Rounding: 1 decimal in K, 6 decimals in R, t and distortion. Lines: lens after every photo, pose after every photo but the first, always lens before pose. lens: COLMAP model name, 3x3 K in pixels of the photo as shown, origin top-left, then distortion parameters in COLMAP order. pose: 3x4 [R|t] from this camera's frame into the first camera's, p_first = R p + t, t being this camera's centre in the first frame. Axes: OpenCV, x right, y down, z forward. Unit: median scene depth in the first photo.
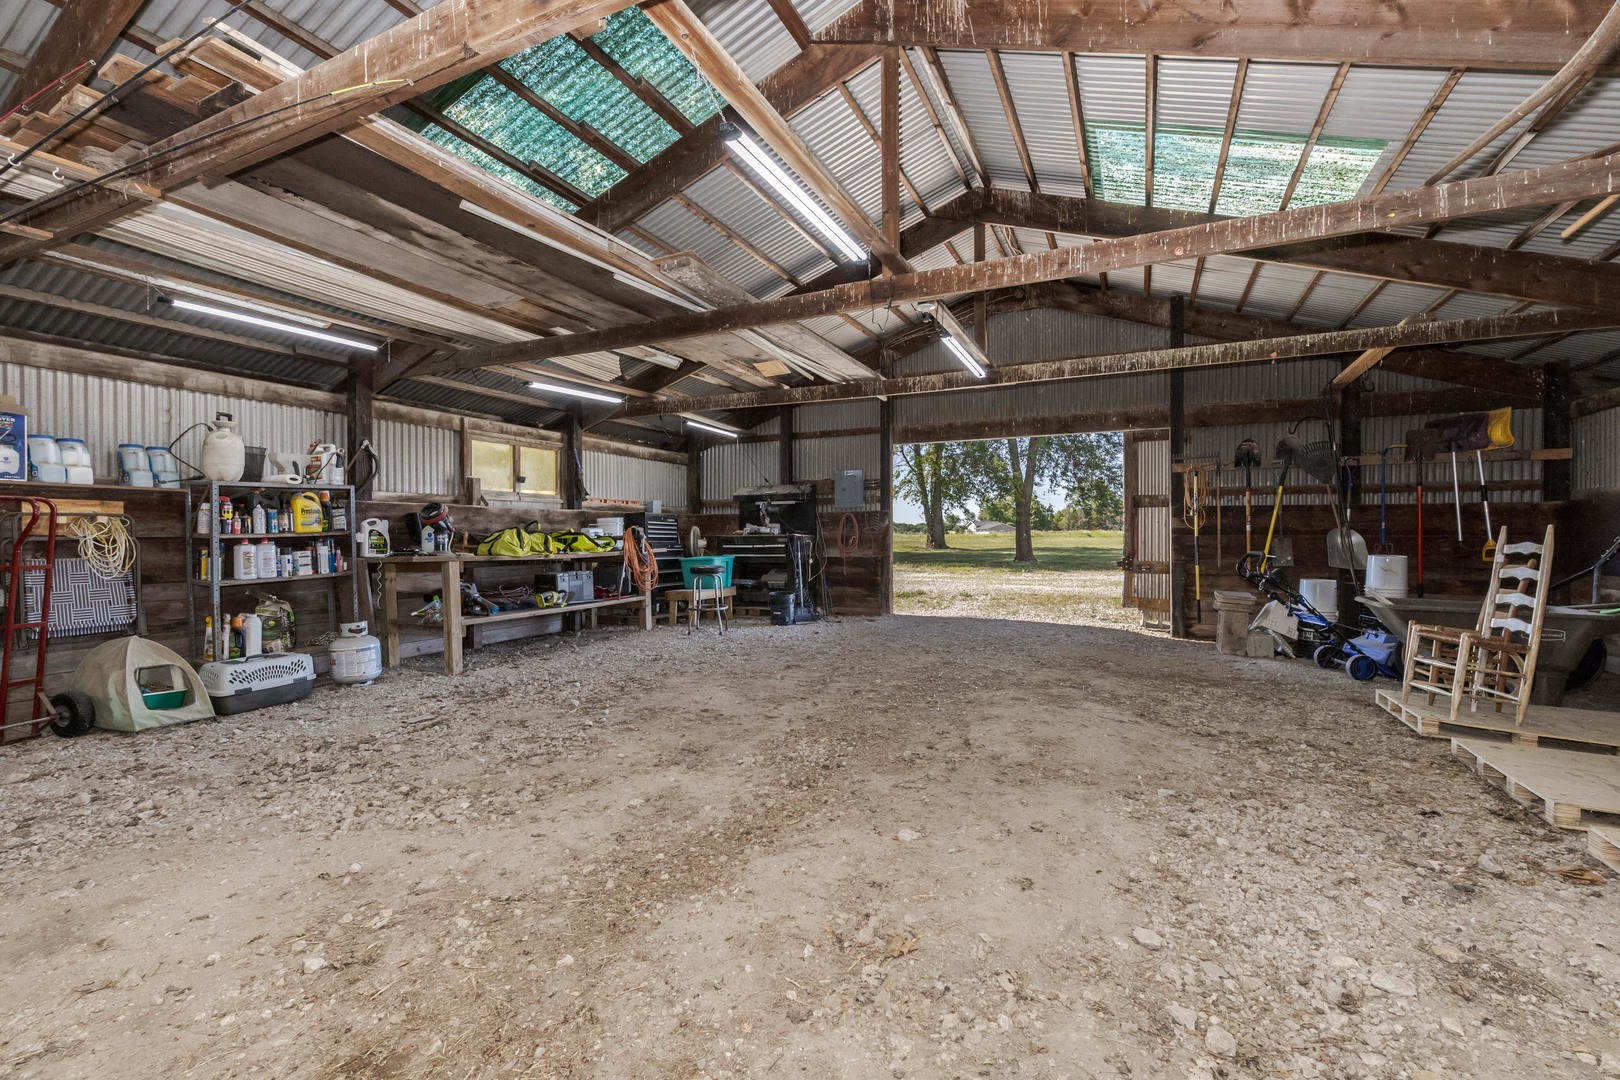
lens RADIAL K [[702.0, 0, 811.7], [0, 702.0, 539.5], [0, 0, 1]] dist [0.003203, -0.000305]
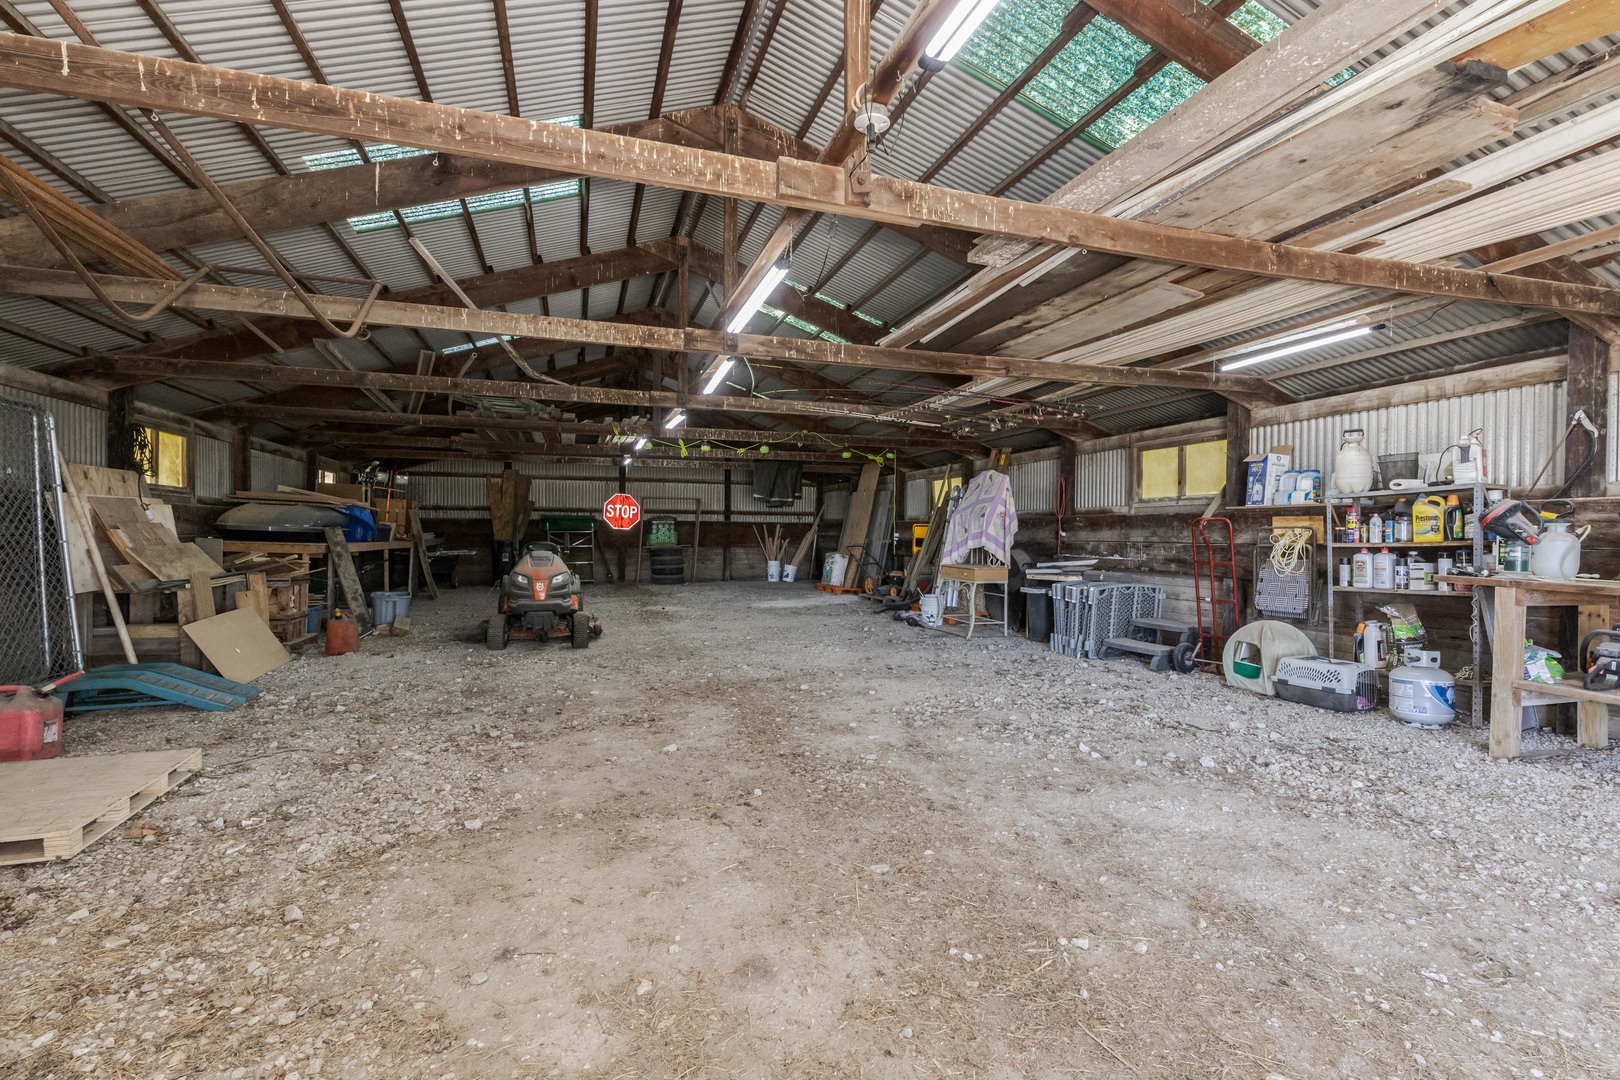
lens RADIAL K [[779.2, 0, 815.3], [0, 779.2, 537.8], [0, 0, 1]] dist [0.002551, 0.001563]
pose [[-0.739934, -0.001247, -0.672678, 0.573691], [-0.010944, 0.999888, 0.010184, -0.019575], [0.672590, 0.014898, -0.739865, 1.366487]]
